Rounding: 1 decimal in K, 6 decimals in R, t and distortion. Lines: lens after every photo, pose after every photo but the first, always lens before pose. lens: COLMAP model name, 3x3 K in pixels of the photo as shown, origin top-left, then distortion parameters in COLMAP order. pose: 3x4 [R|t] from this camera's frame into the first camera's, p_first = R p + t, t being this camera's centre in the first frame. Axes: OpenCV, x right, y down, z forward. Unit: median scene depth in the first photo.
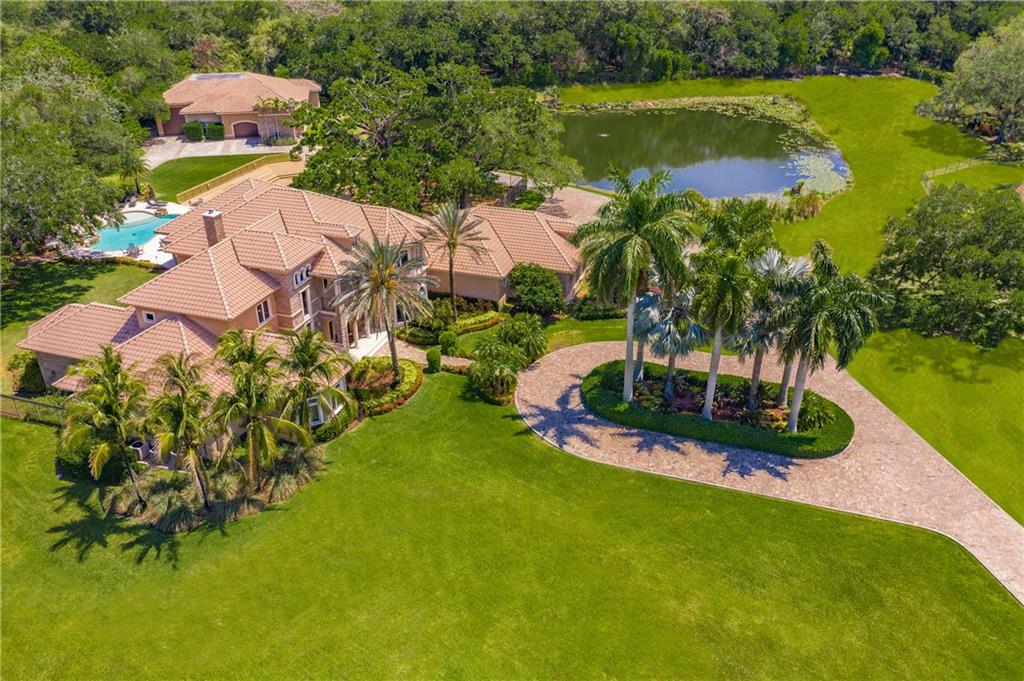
lens RADIAL K [[768.0, 0, 511.5], [0, 768.0, 342.9], [0, 0, 1]] dist [0.010476, 0.002557]
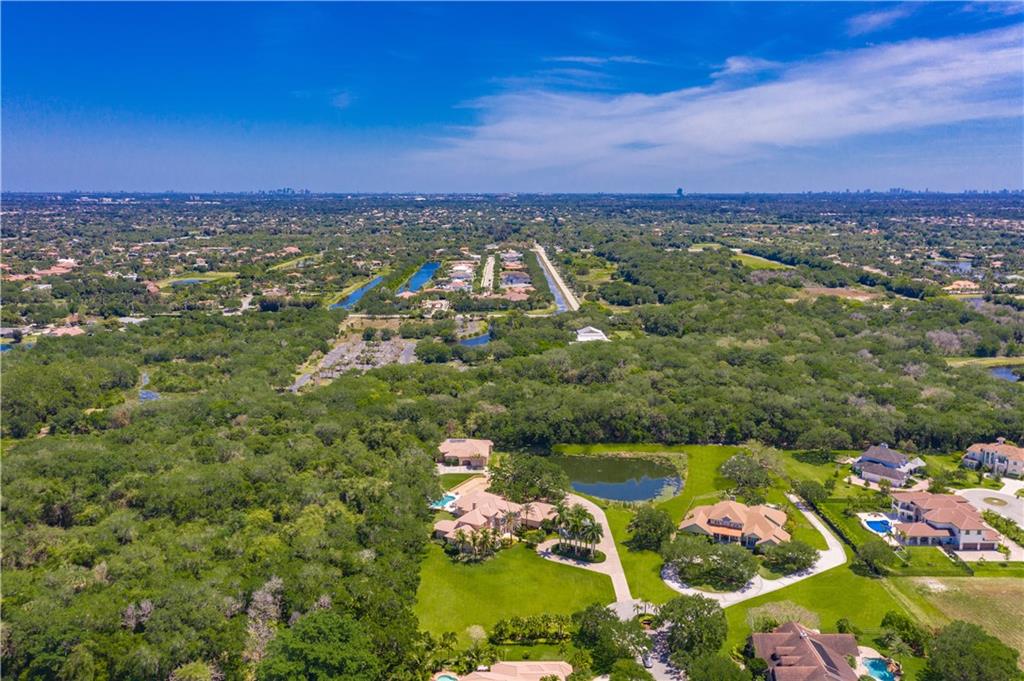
lens RADIAL K [[823.9, 0, 507.2], [0, 823.9, 341.0], [0, 0, 1]] dist [0.014202, 0.014003]
pose [[0.982957, 0.034363, -0.180596, 0.595624], [-0.088127, 0.950218, -0.298864, 0.336078], [0.161336, 0.309686, 0.937052, -3.526906]]
